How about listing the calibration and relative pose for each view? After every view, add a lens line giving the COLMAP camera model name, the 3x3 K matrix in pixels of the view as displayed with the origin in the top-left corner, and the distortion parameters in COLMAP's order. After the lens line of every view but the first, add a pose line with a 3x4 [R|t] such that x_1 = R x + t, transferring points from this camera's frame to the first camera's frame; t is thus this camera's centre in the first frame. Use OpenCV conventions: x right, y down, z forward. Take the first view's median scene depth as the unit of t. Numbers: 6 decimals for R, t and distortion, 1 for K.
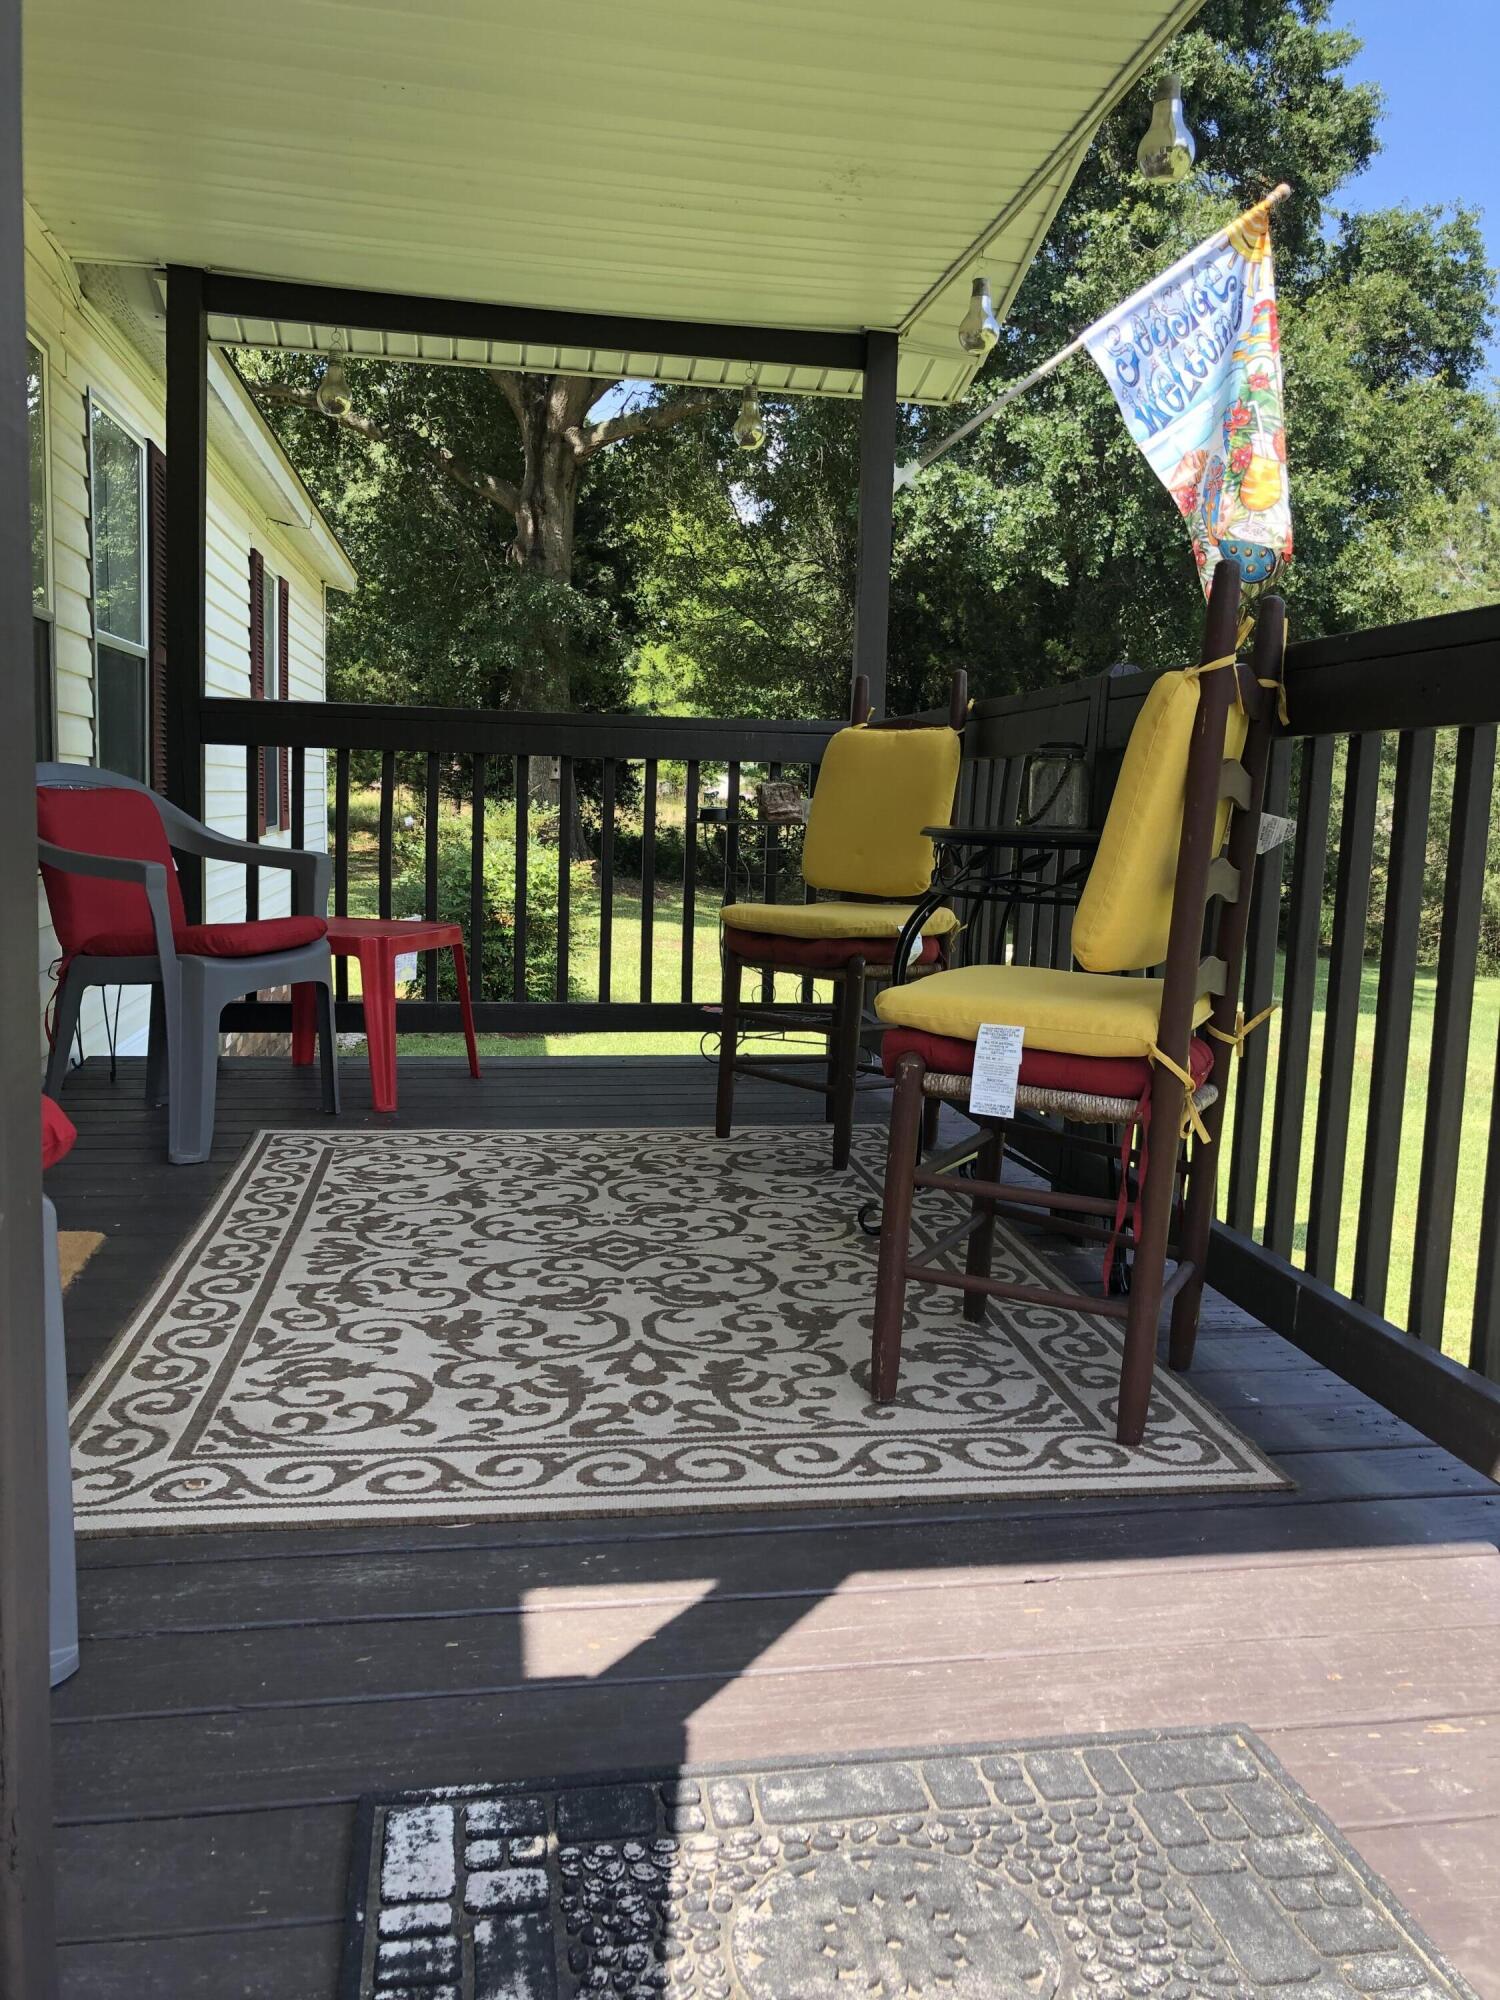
lens RADIAL K [[1654.3, 0, 762.7], [0, 1654.3, 1011.6], [0, 0, 1]] dist [0.016927, 0.001423]
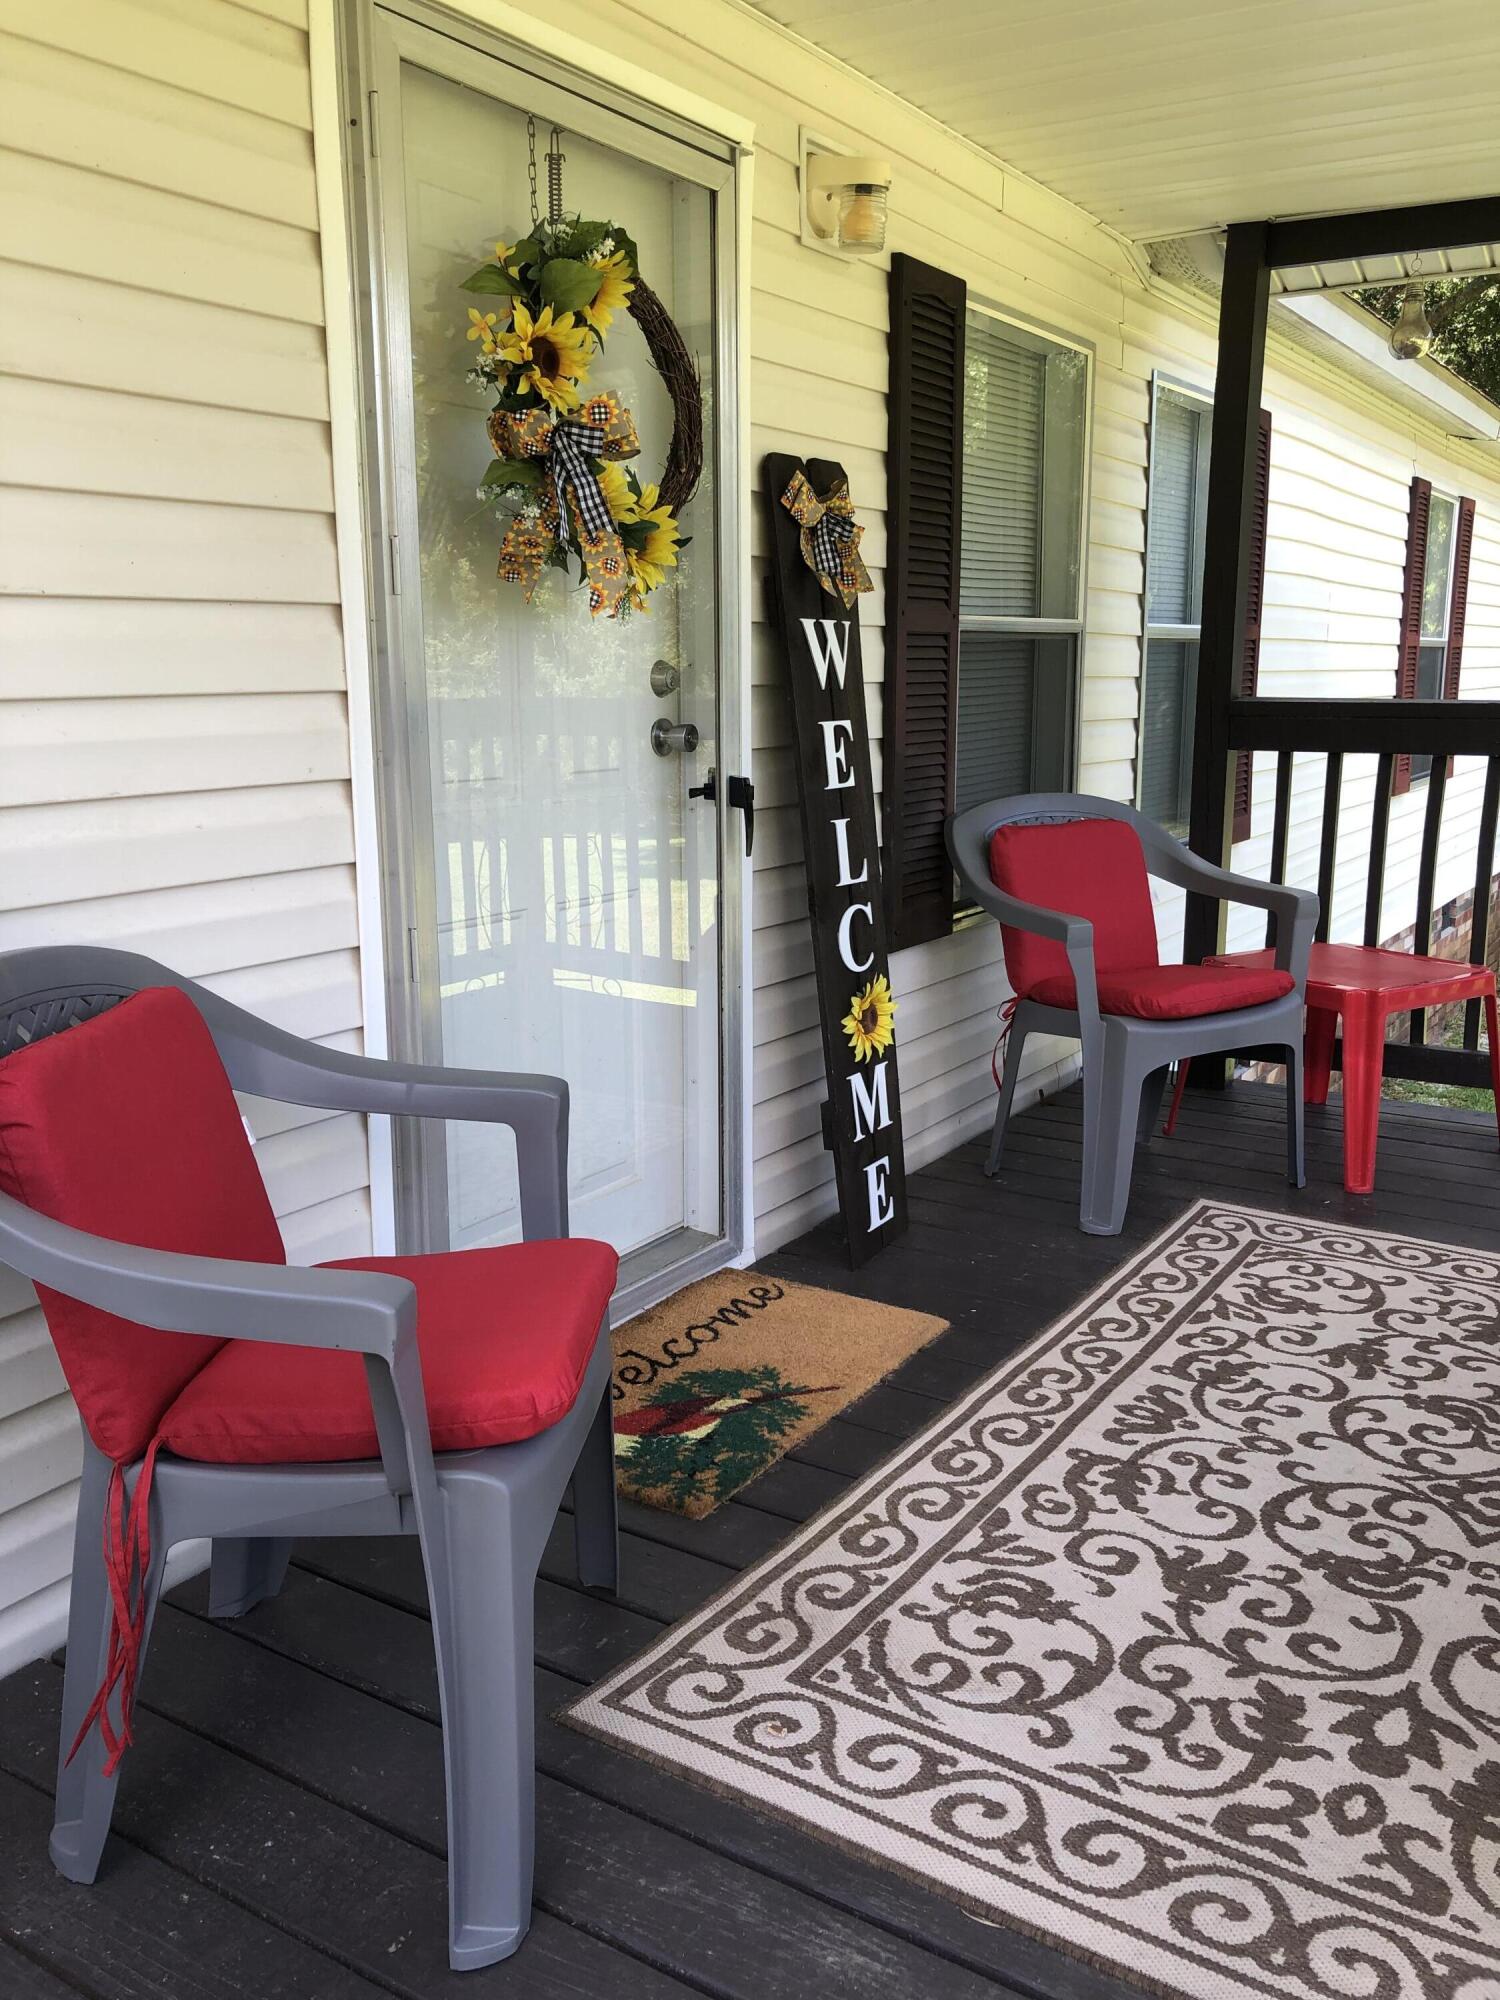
lens RADIAL K [[1654.3, 0, 740.2], [0, 1654.3, 990.6], [0, 0, 1]] dist [0.016927, 0.001423]
pose [[0.729985, 0.093198, -0.677079, 0.182944], [-0.053298, 0.995405, 0.079552, -0.156797], [0.681382, -0.021984, 0.731598, 0.245222]]
